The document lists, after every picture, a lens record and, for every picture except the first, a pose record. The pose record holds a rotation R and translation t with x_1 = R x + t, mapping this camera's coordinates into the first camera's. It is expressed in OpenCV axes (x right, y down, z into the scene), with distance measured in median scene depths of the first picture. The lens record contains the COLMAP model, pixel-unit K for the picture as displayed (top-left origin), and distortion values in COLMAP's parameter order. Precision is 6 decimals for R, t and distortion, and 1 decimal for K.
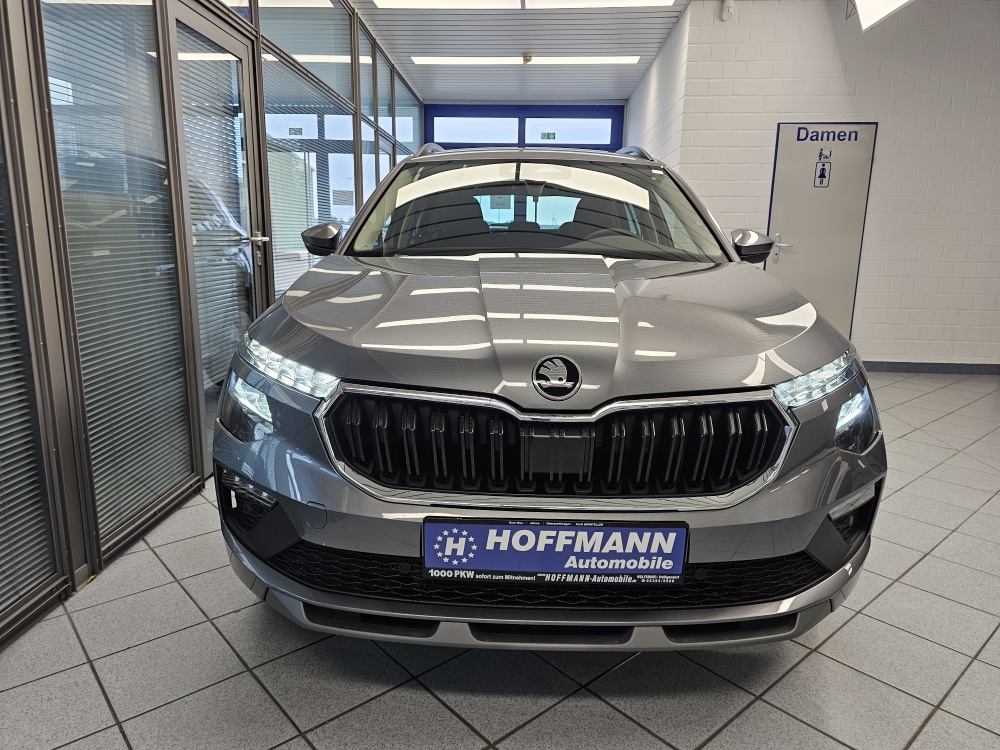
lens RADIAL K [[676.6, 0, 492.5], [0, 676.6, 371.3], [0, 0, 1]] dist [0.046483, -0.042874]
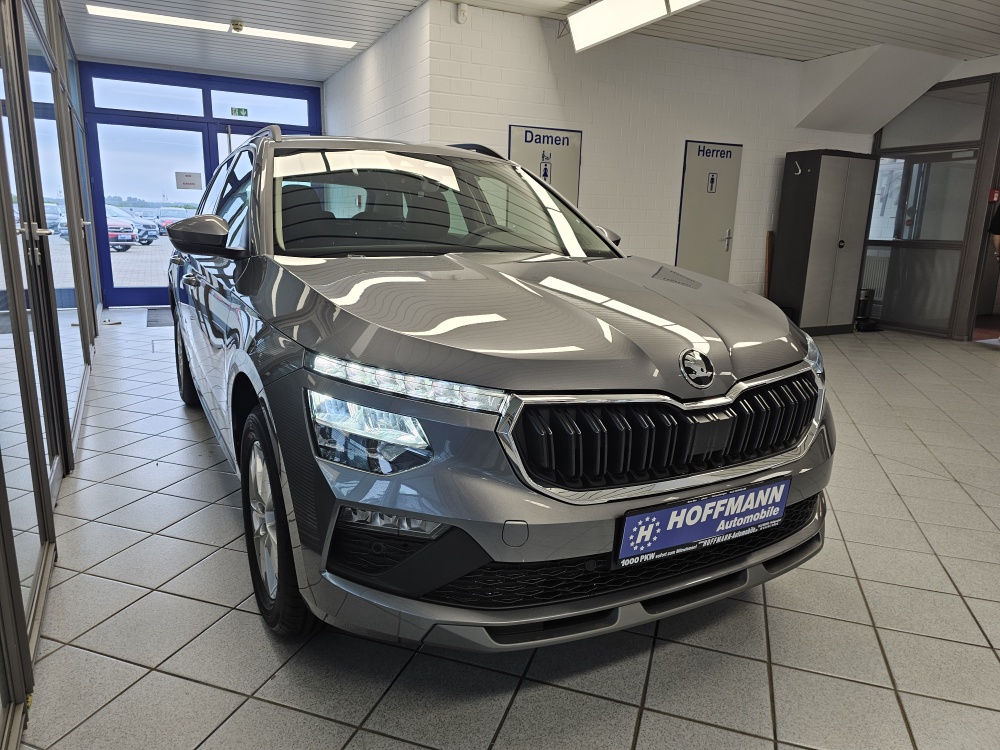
lens RADIAL K [[676.6, 0, 493.2], [0, 676.6, 378.4], [0, 0, 1]] dist [0.046483, -0.042874]
pose [[0.869505, -0.104294, 0.482787, -0.752470], [0.088255, 0.994528, 0.055894, -0.068321], [-0.485975, -0.005992, 0.873952, 0.172079]]
